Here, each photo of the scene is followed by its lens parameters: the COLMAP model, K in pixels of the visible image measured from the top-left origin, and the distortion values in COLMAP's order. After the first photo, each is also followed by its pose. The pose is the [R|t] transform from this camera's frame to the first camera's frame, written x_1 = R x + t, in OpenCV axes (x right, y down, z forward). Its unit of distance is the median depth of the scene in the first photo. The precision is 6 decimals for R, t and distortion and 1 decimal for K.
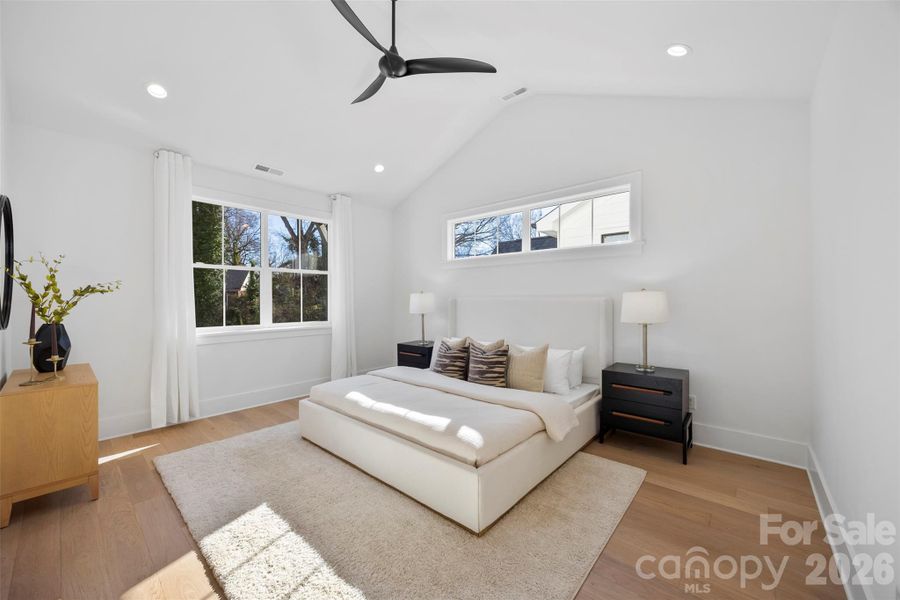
lens RADIAL K [[342.8, 0, 450.0], [0, 342.8, 300.0], [0, 0, 1]] dist [-0.000163, -0.000020]
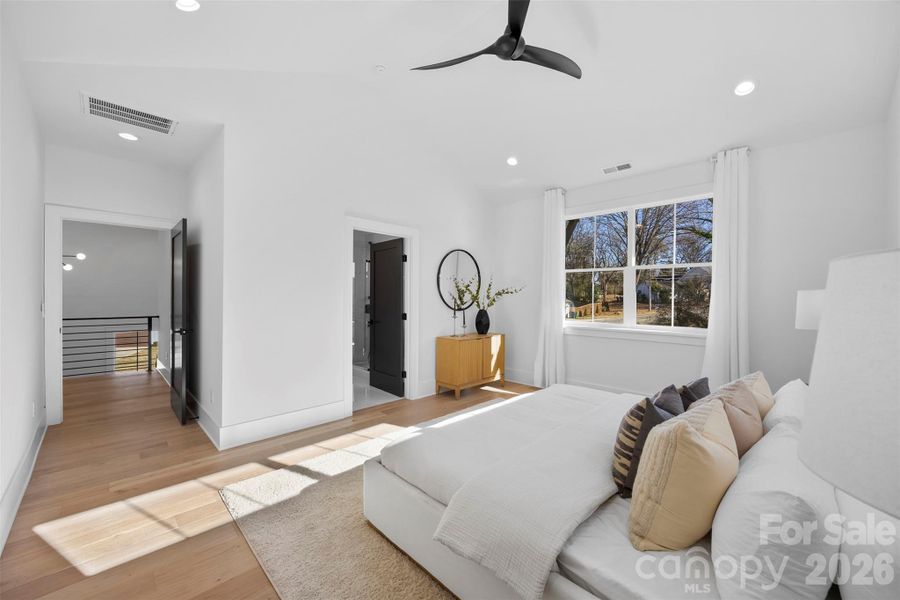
lens RADIAL K [[342.8, 0, 450.0], [0, 342.8, 300.0], [0, 0, 1]] dist [-0.000163, -0.000020]
pose [[-0.037811, 0.011553, -0.999218, 0.497443], [-0.012595, 0.999848, 0.012037, -0.004384], [0.999206, 0.013040, -0.037660, 0.562661]]
